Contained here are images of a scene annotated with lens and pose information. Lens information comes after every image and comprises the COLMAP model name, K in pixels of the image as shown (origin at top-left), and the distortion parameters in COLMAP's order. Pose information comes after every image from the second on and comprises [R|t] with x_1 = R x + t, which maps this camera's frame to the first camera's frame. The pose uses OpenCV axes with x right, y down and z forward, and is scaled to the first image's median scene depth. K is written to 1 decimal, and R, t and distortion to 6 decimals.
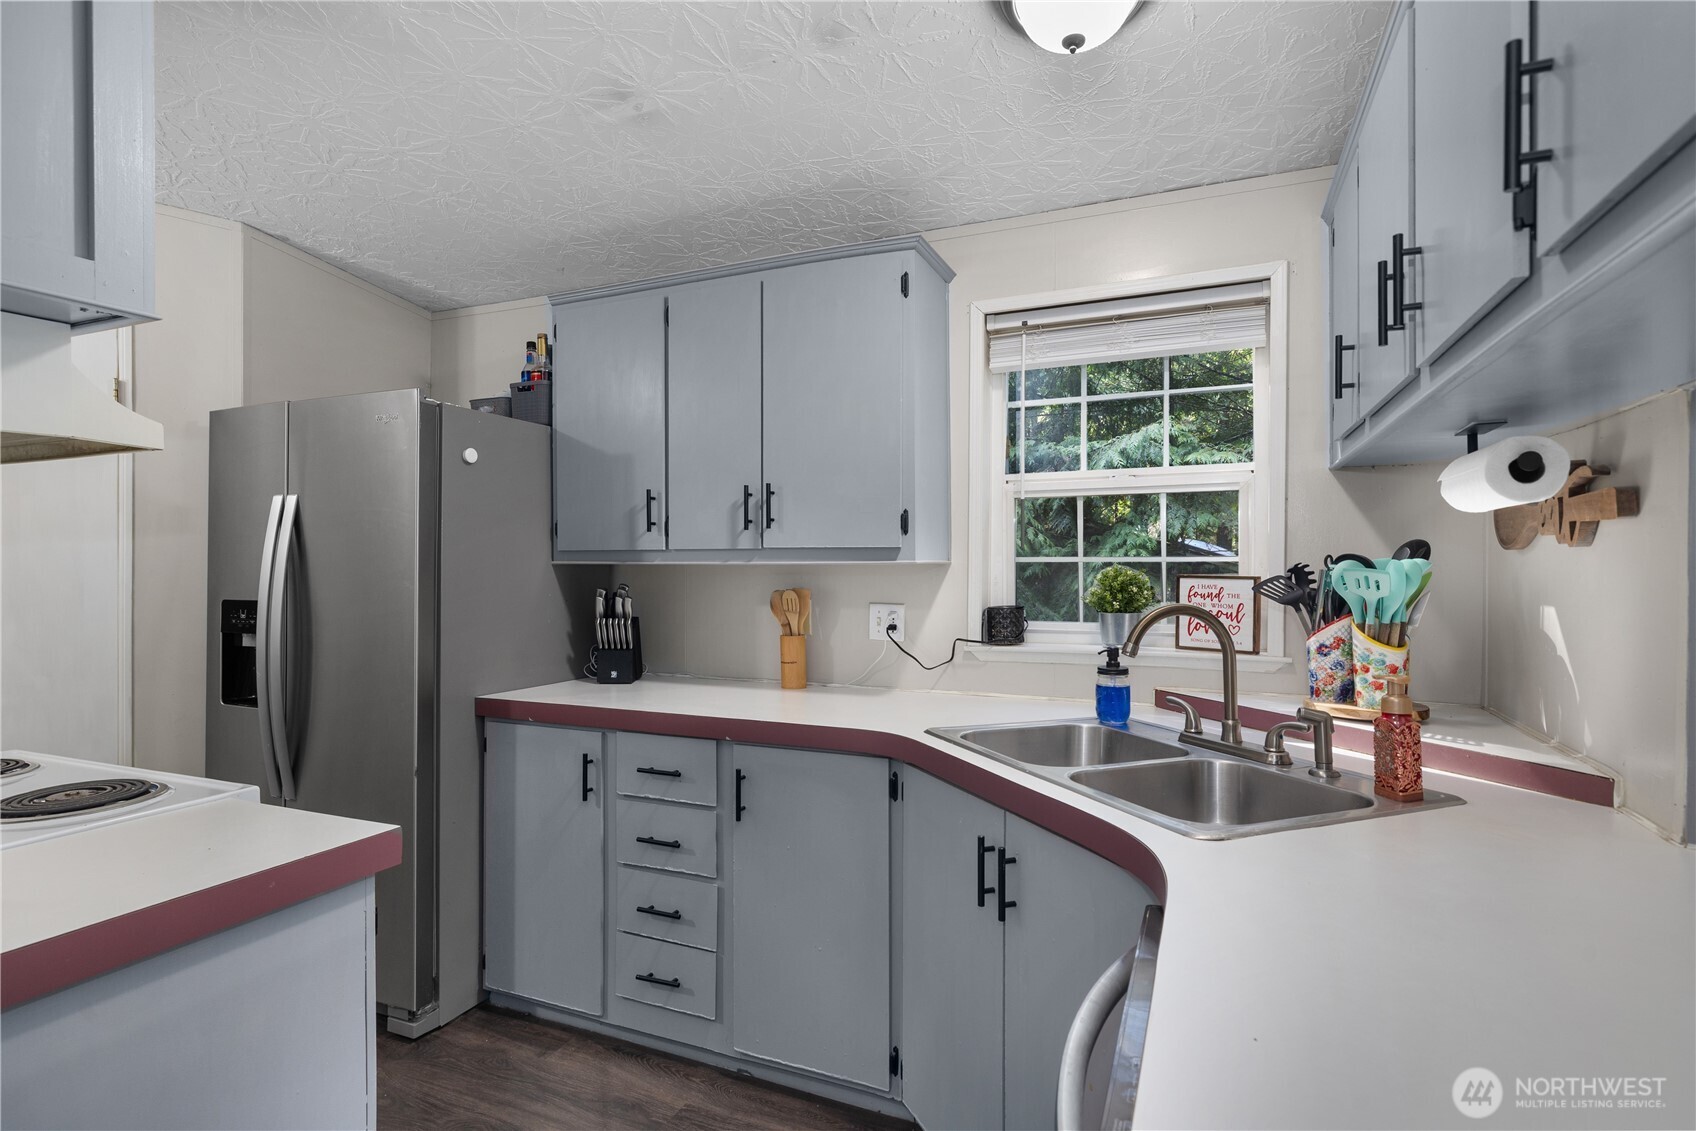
lens RADIAL K [[840.3, 0, 843.3], [0, 840.3, 562.7], [0, 0, 1]] dist [-0.002983, 0.001361]
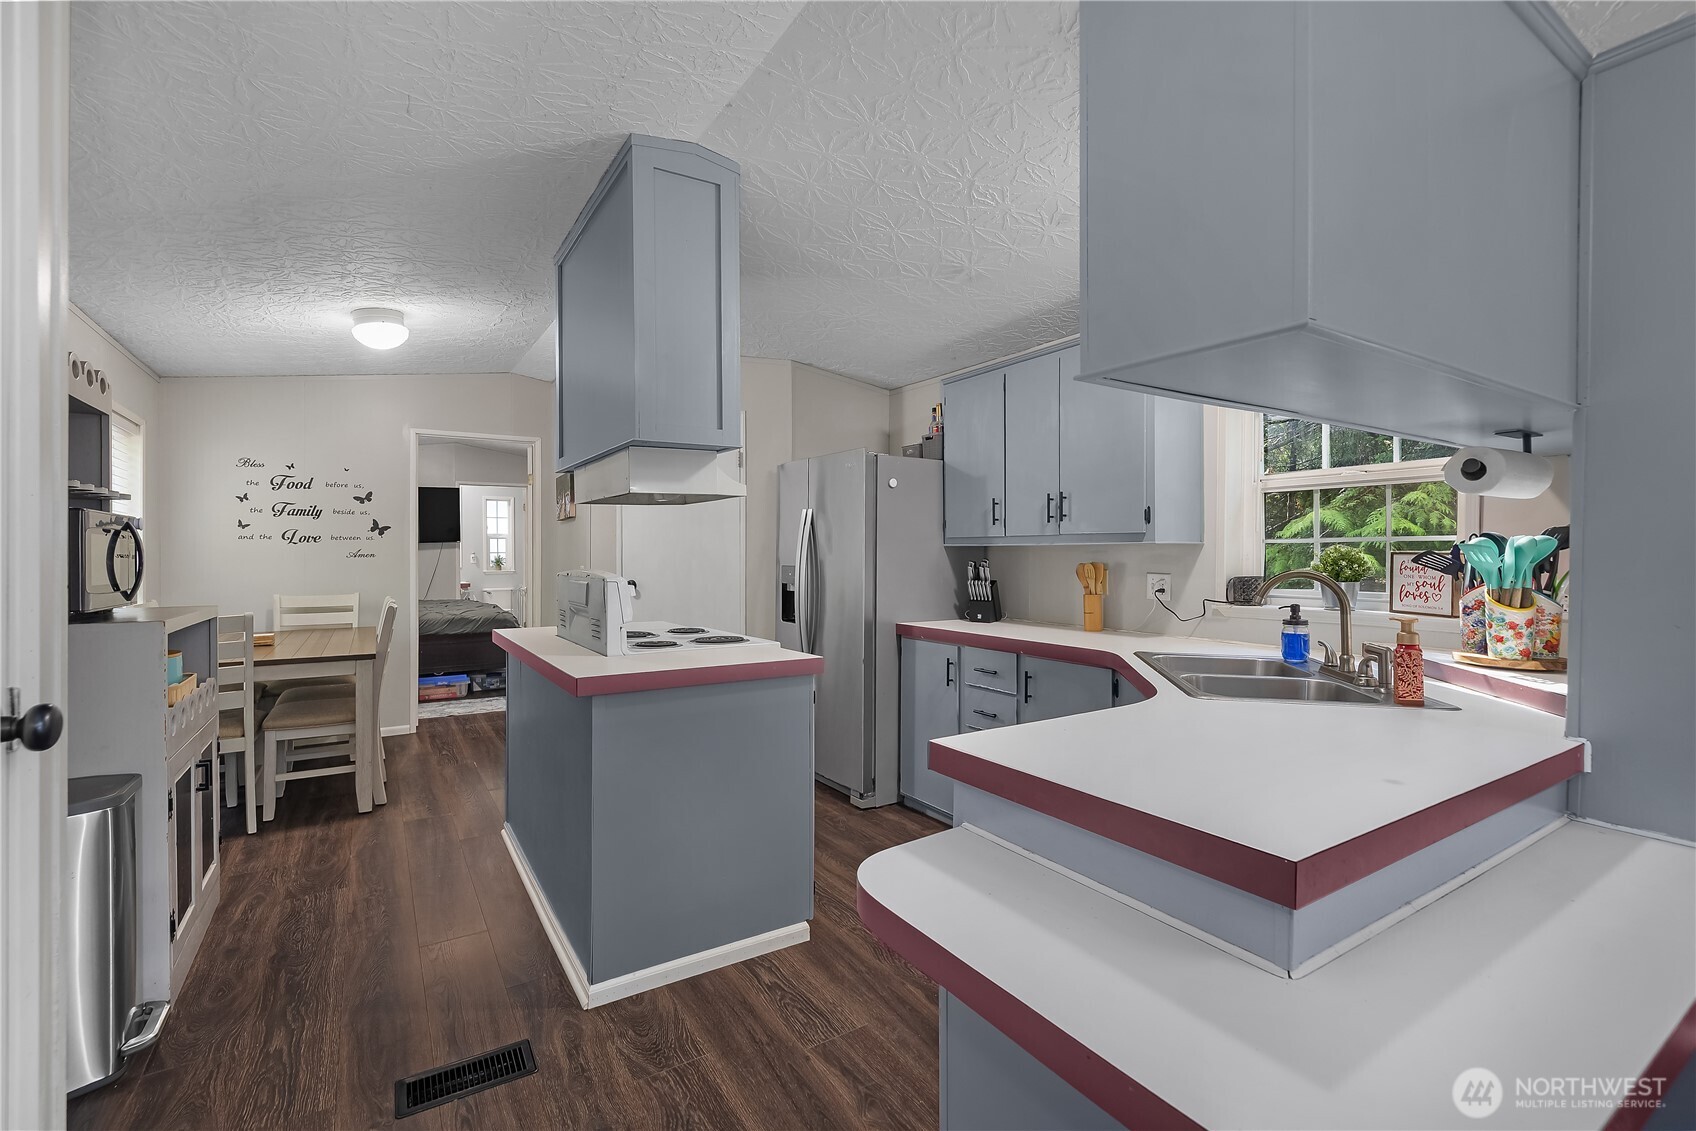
lens RADIAL K [[737.7, 0, 845.6], [0, 737.7, 558.4], [0, 0, 1]] dist [0.008984, -0.000553]
pose [[0.833800, 0.005759, -0.552037, 0.307064], [-0.000300, 0.999950, 0.009979, 0.012354], [0.552067, -0.008154, 0.833760, -0.313470]]
